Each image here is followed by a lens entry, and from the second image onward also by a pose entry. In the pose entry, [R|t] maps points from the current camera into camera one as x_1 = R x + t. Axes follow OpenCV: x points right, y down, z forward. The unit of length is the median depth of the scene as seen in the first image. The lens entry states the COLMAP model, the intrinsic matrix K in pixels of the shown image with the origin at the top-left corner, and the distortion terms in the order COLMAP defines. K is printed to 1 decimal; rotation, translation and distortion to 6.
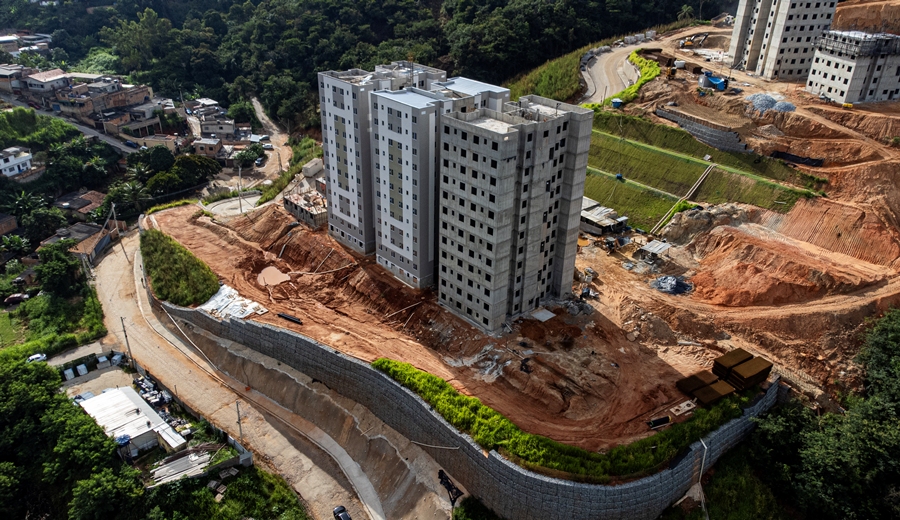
lens RADIAL K [[685.2, 0, 449.3], [0, 685.2, 255.8], [0, 0, 1]] dist [0.015766, 0.068285]
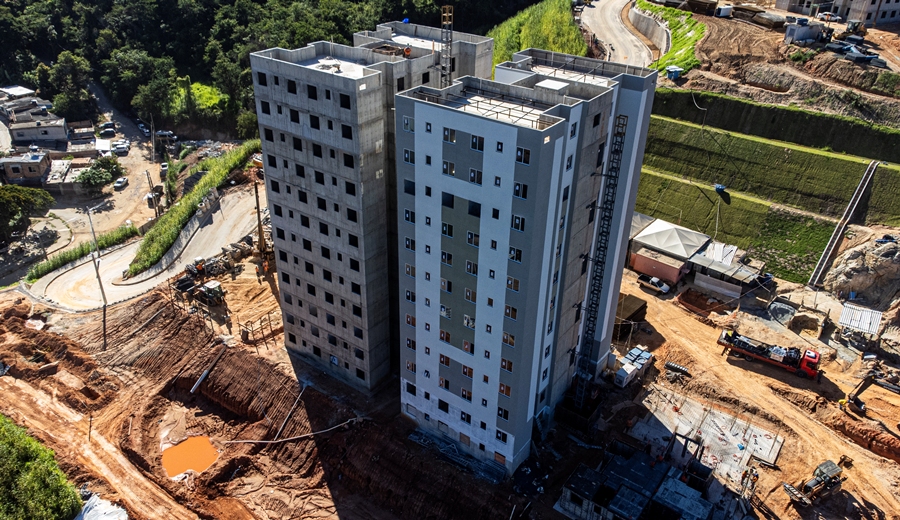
lens RADIAL K [[685.2, 0, 450.8], [0, 685.2, 259.2], [0, 0, 1]] dist [0.015766, 0.068285]
pose [[0.978055, -0.102448, 0.181417, -0.147175], [0.091313, 0.993448, 0.068722, -0.135212], [-0.187268, -0.050648, 0.981002, 0.464927]]
